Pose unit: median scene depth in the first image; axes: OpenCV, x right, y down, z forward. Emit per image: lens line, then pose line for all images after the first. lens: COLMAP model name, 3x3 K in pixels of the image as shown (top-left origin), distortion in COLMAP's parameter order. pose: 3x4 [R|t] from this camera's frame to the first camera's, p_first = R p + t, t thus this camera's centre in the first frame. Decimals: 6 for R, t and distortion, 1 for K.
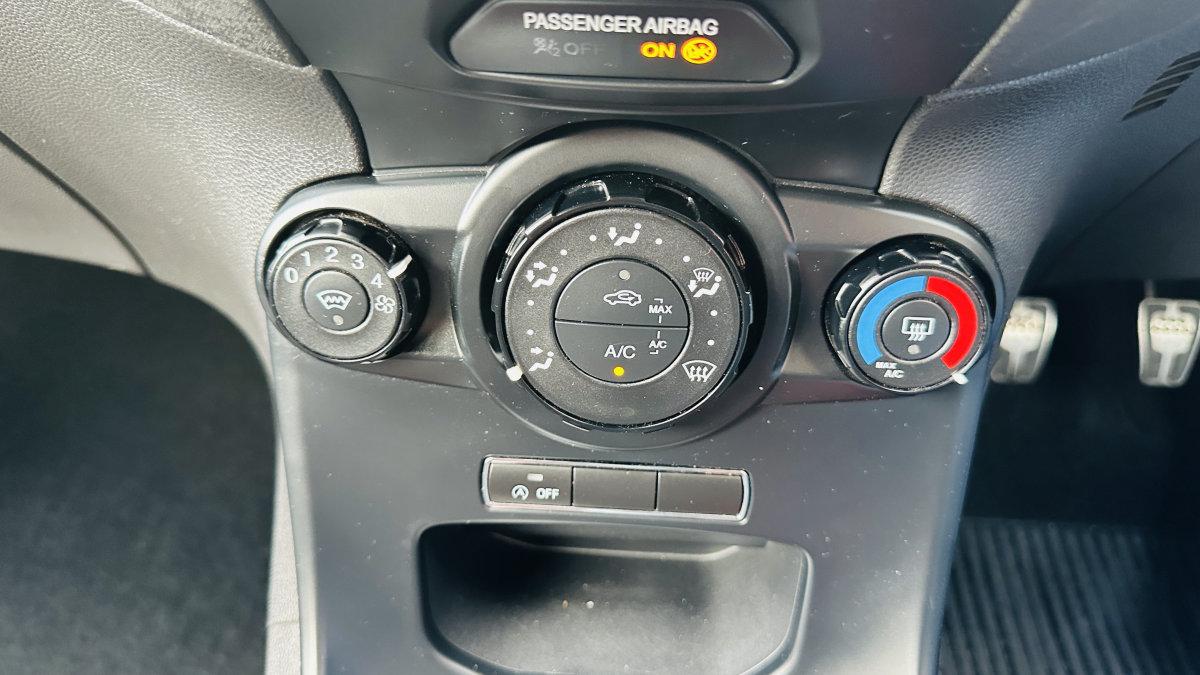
lens RADIAL K [[851.2, 0, 588.0], [0, 851.2, 339.4], [0, 0, 1]] dist [0.059081, -0.076946]
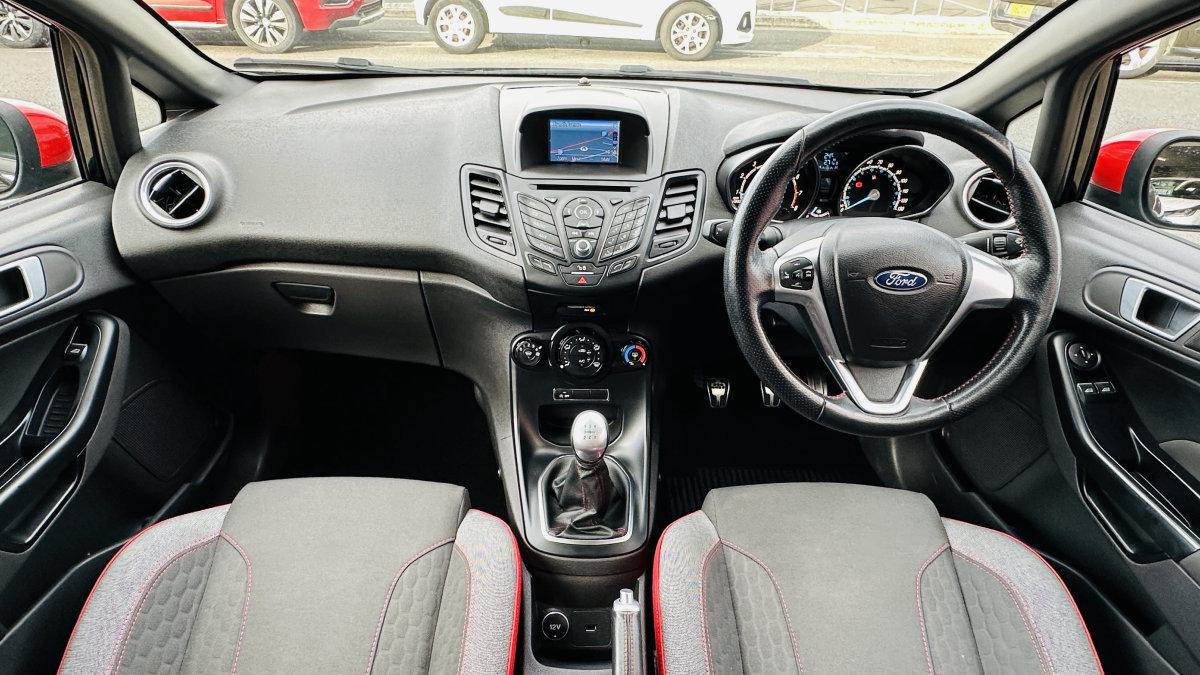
lens RADIAL K [[702.2, 0, 594.7], [0, 702.2, 338.2], [0, 0, 1]] dist [-0.004559, 0.000635]
pose [[0.995500, -0.027384, 0.090719, -0.281139], [0.046486, 0.975354, -0.215694, 0.835639], [-0.082576, 0.218941, 0.972238, -3.368236]]
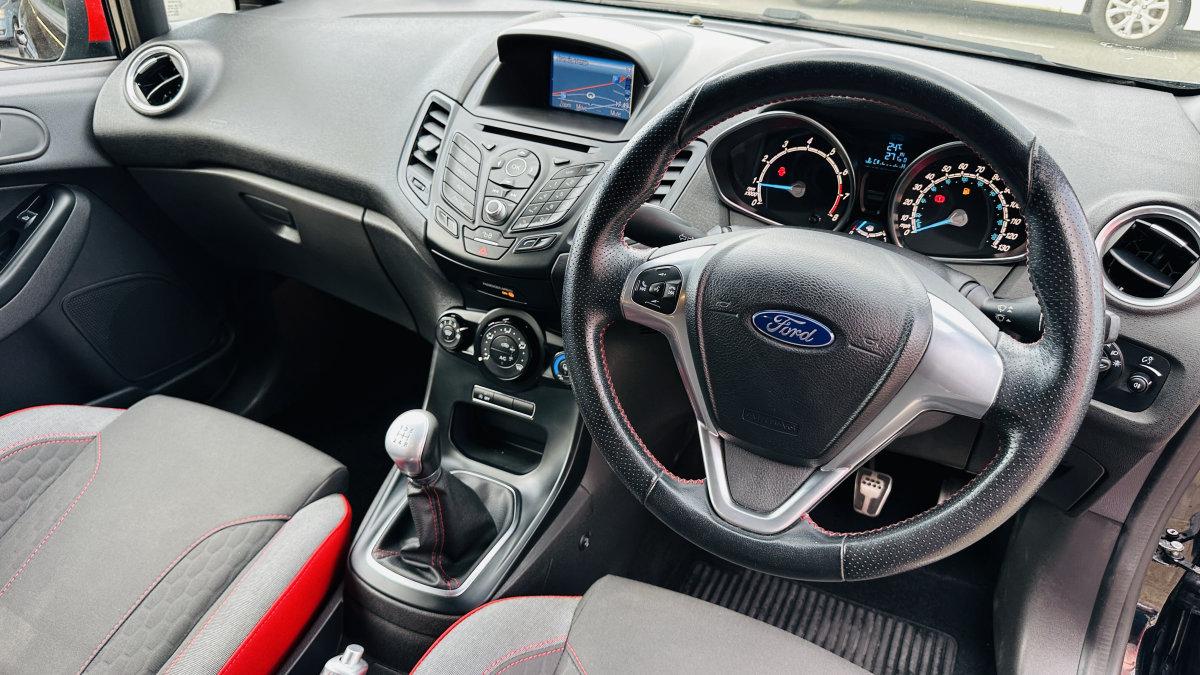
lens RADIAL K [[851.2, 0, 605.6], [0, 851.2, 343.0], [0, 0, 1]] dist [0.059081, -0.076946]
pose [[0.928461, 0.214306, -0.303369, 1.779899], [-0.278871, 0.941697, -0.188251, 0.598510], [0.245338, 0.259385, 0.934092, -2.849031]]
